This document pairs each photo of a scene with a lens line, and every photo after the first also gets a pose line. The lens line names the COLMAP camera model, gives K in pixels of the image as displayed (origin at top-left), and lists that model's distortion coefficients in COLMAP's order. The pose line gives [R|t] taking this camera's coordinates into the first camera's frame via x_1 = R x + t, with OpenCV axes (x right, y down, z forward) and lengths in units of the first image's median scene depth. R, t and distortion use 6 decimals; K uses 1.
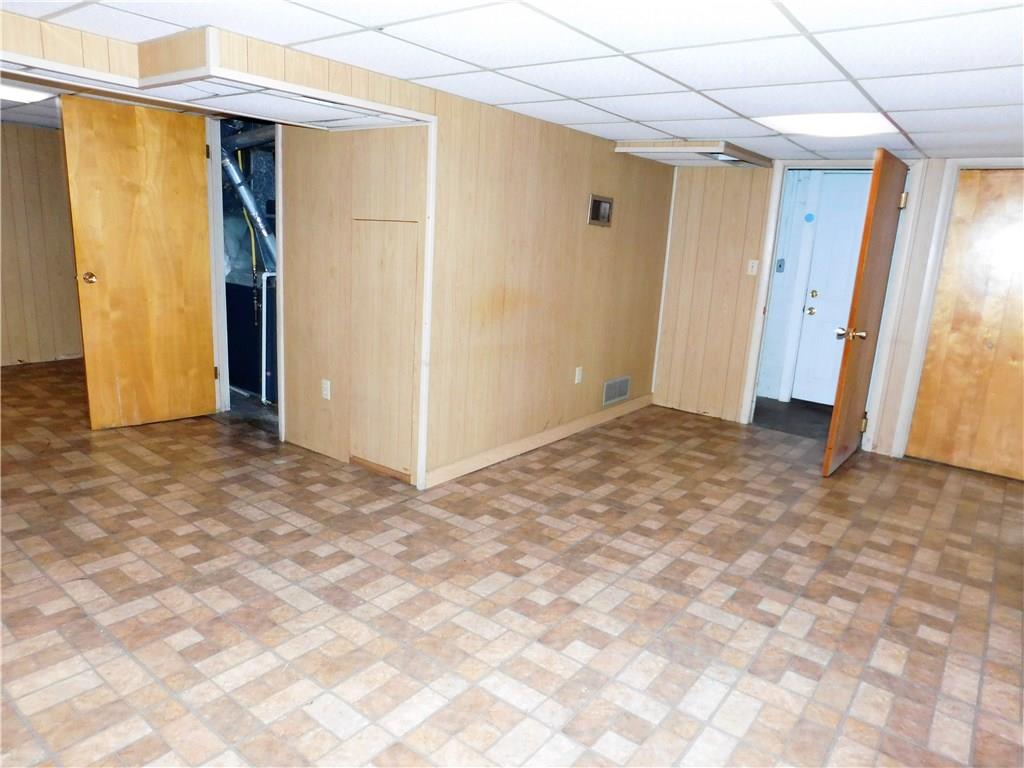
lens RADIAL K [[682.8, 0, 511.7], [0, 682.8, 386.5], [0, 0, 1]] dist [-0.048783, 0.042200]
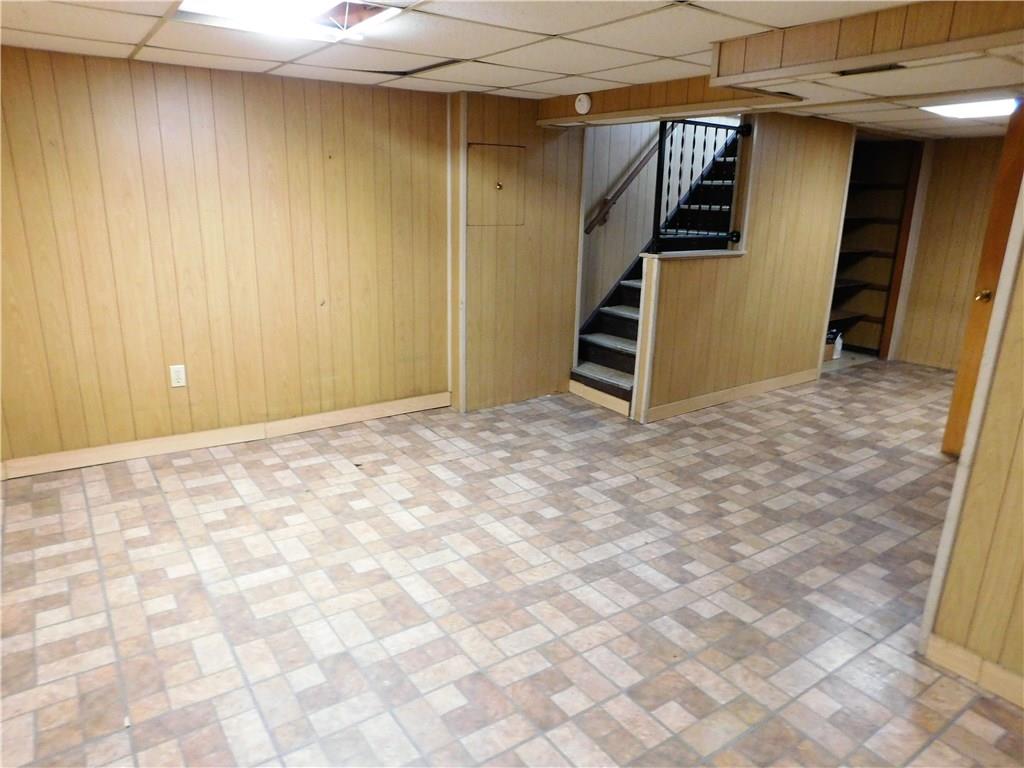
lens RADIAL K [[682.8, 0, 511.2], [0, 682.8, 386.1], [0, 0, 1]] dist [-0.048783, 0.042200]
pose [[-0.293640, 0.197183, -0.935358, 0.666687], [-0.253200, 0.927500, 0.275014, -0.197611], [0.921773, 0.317588, -0.222424, 0.943908]]
